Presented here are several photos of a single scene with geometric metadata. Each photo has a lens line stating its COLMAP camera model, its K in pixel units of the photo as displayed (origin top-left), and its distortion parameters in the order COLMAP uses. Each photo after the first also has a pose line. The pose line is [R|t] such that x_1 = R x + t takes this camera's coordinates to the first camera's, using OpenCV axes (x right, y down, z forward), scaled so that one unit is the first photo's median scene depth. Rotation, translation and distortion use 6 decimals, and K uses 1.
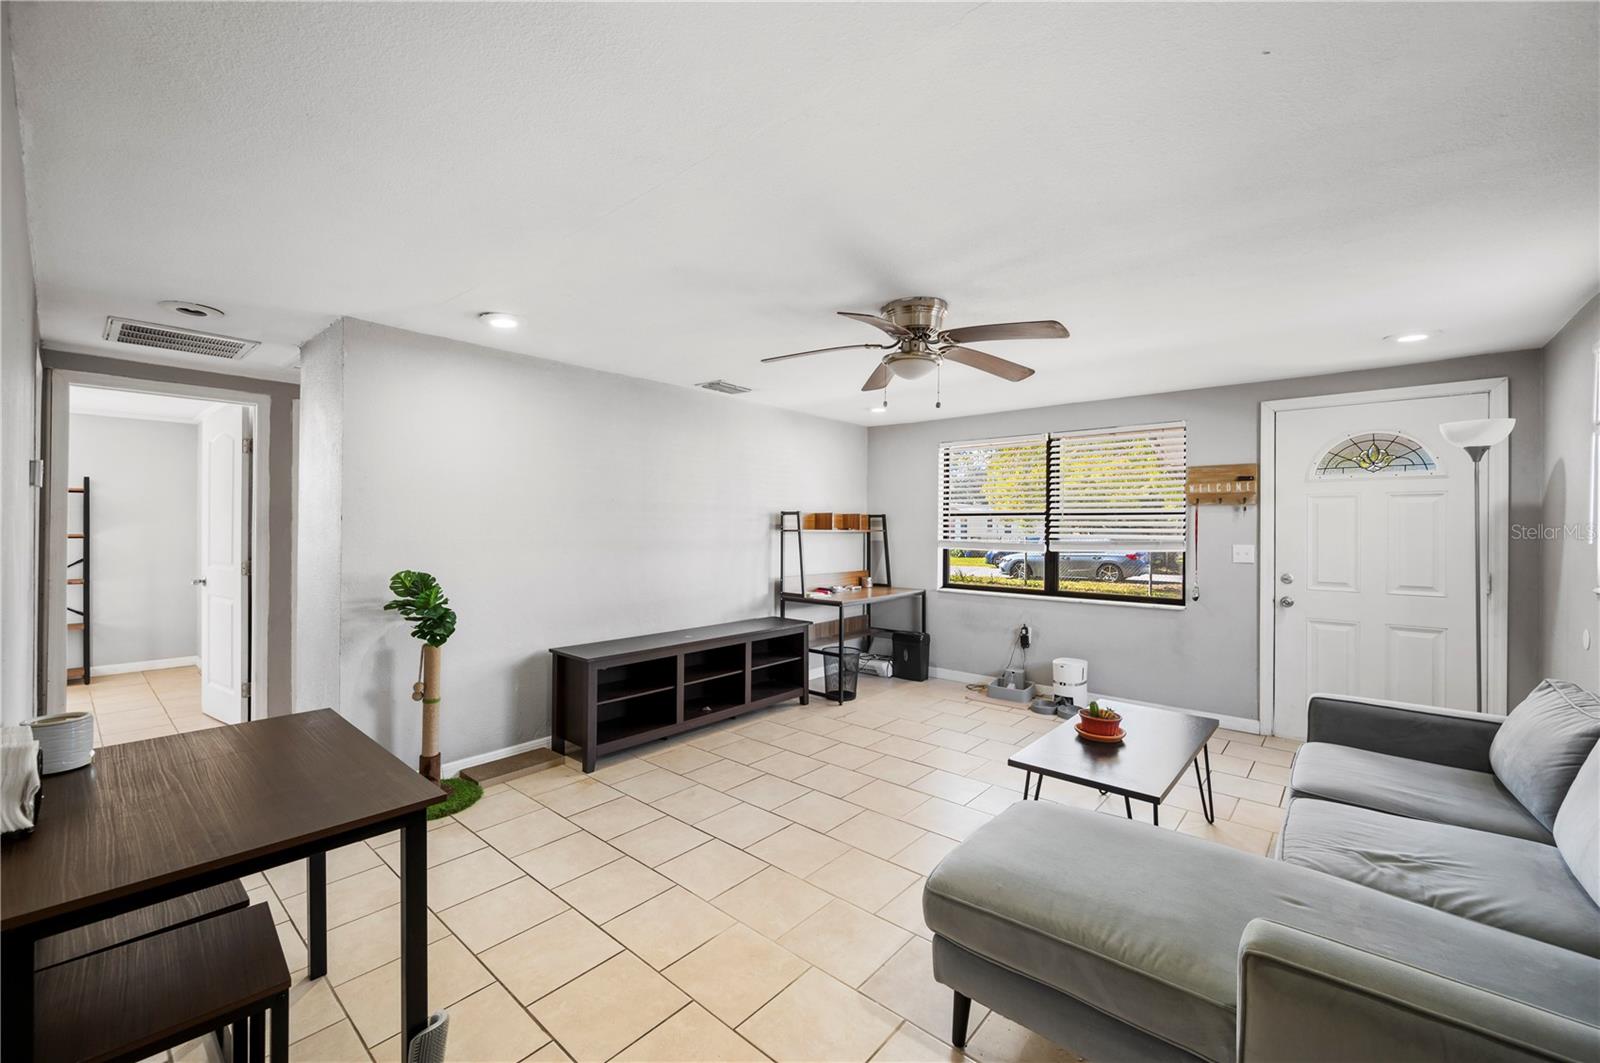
lens RADIAL K [[634.8, 0, 795.1], [0, 634.8, 531.1], [0, 0, 1]] dist [-0.000790, -0.000025]
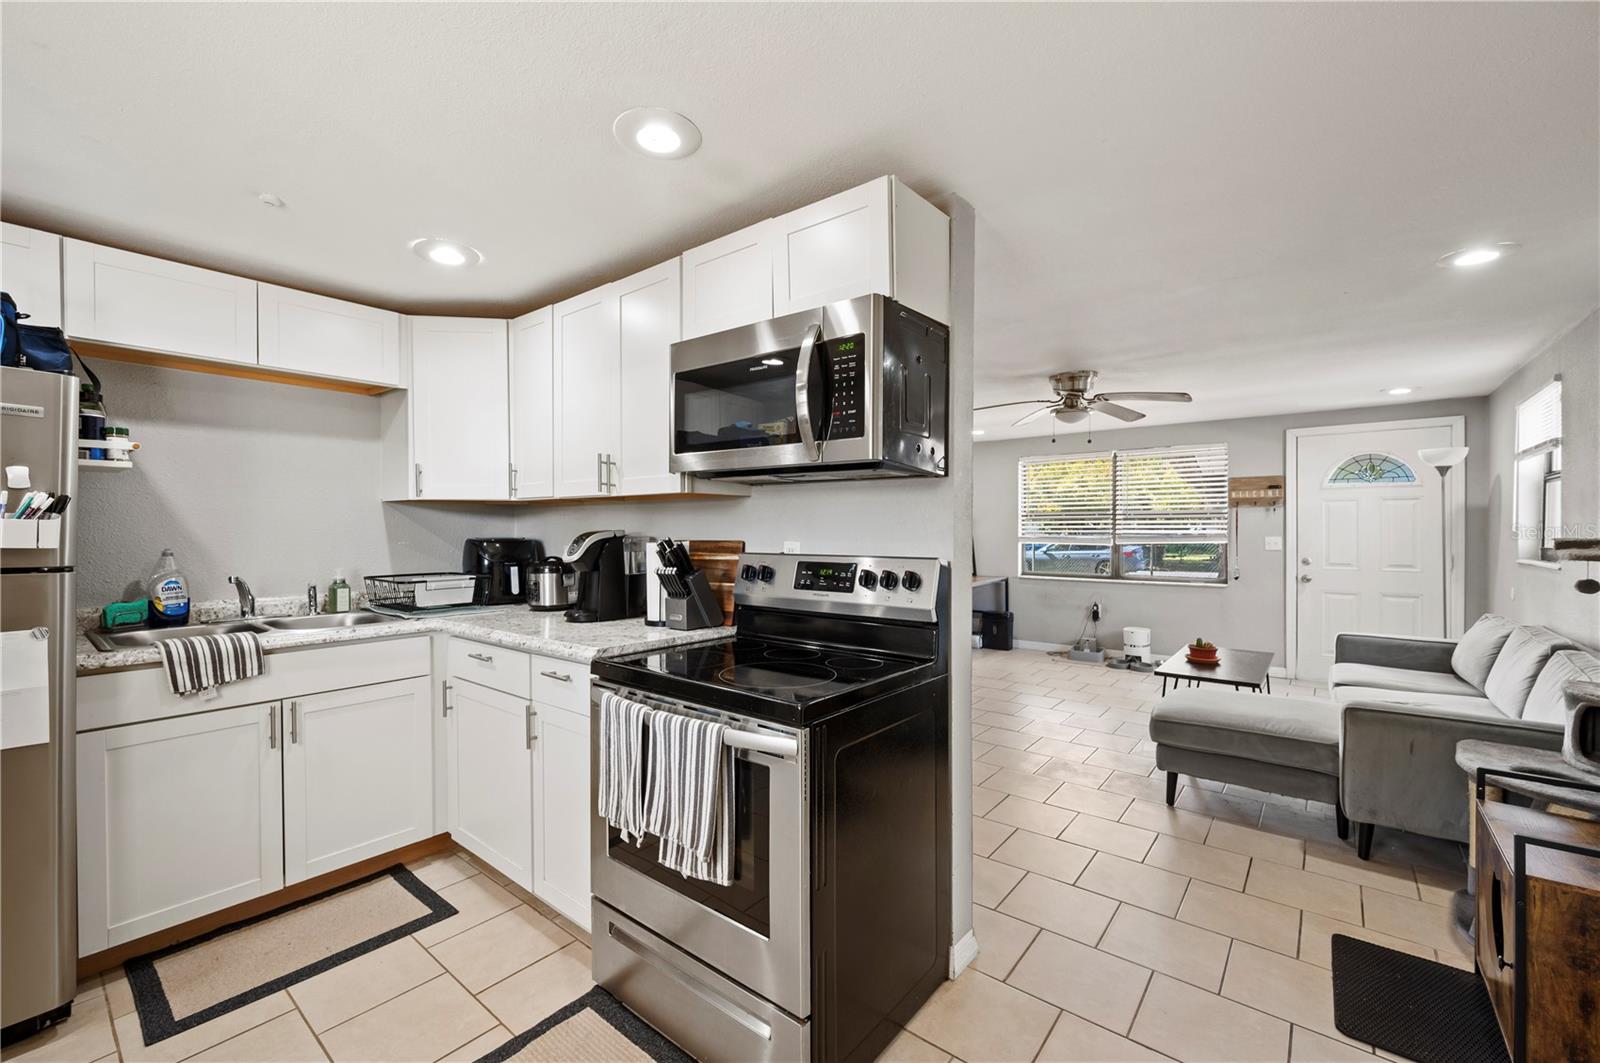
lens RADIAL K [[640.1, 0, 795.5], [0, 640.1, 536.8], [0, 0, 1]] dist [-0.000713, -0.000157]
pose [[0.999543, -0.008280, 0.029061, -0.330782], [0.008112, 0.999950, 0.005891, 0.005663], [-0.029109, -0.005653, 0.999560, -0.308780]]
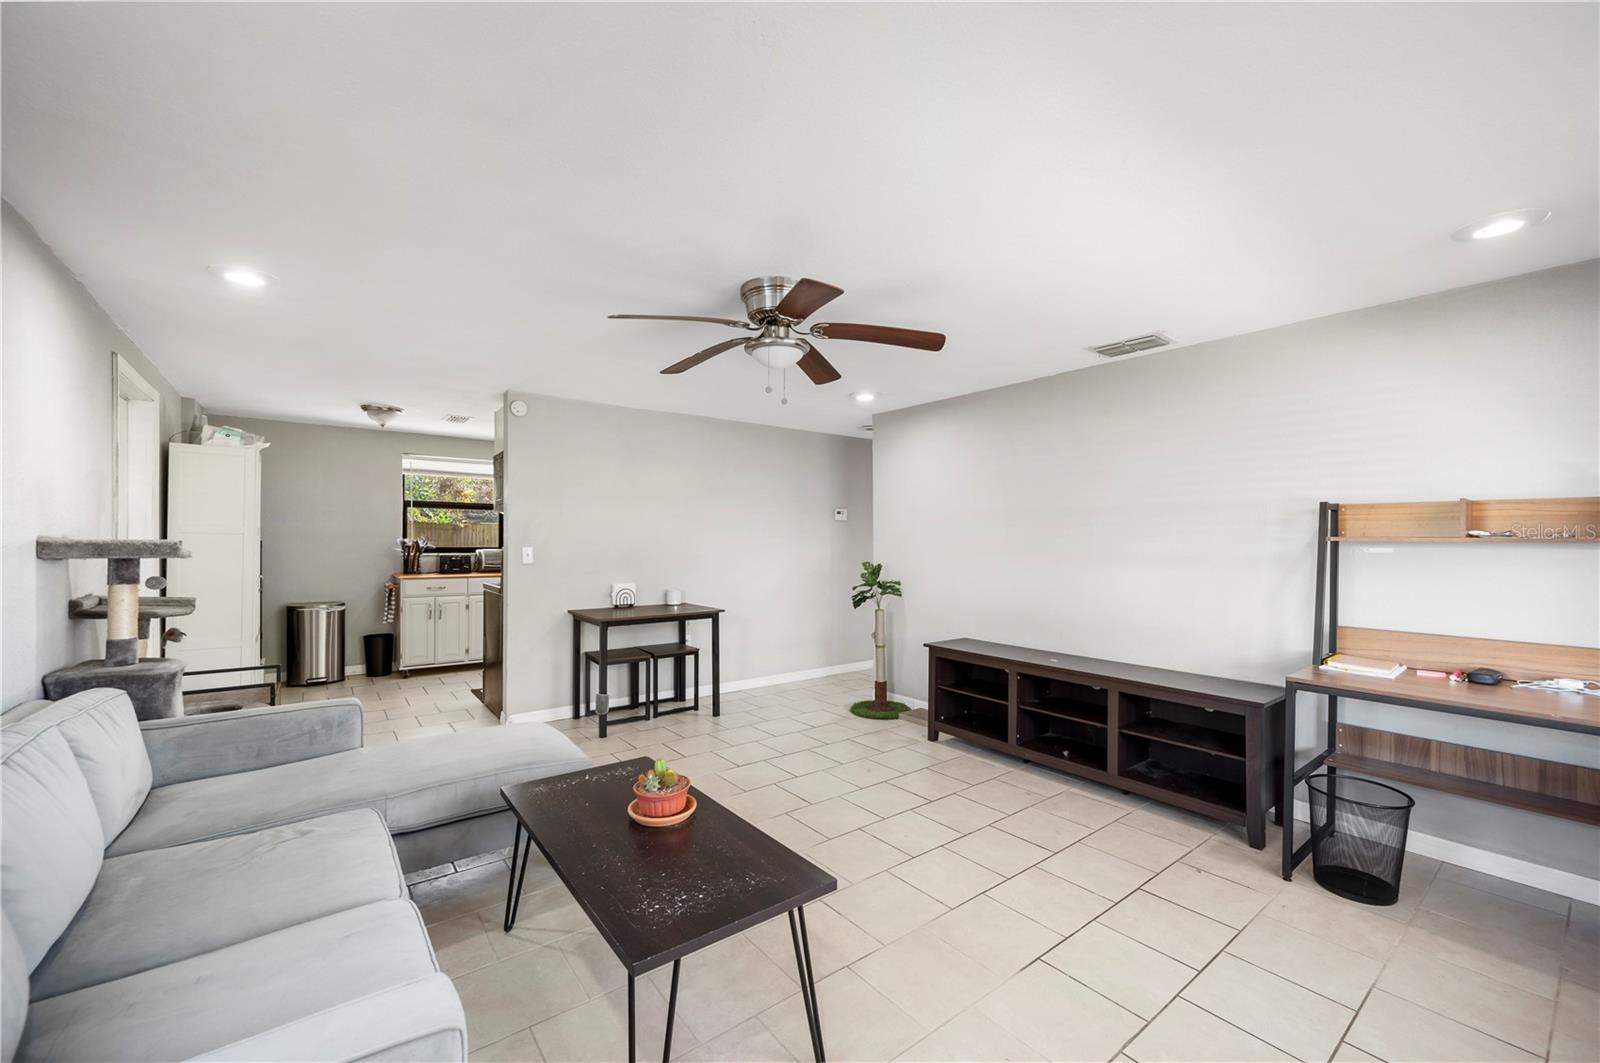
lens RADIAL K [[640.1, 0, 795.5], [0, 640.1, 536.8], [0, 0, 1]] dist [-0.000713, -0.000157]
pose [[-0.205565, -0.007036, -0.978618, 3.259162], [-0.007807, 0.999954, -0.005549, 0.018003], [0.978612, 0.006499, -0.205610, 3.559227]]
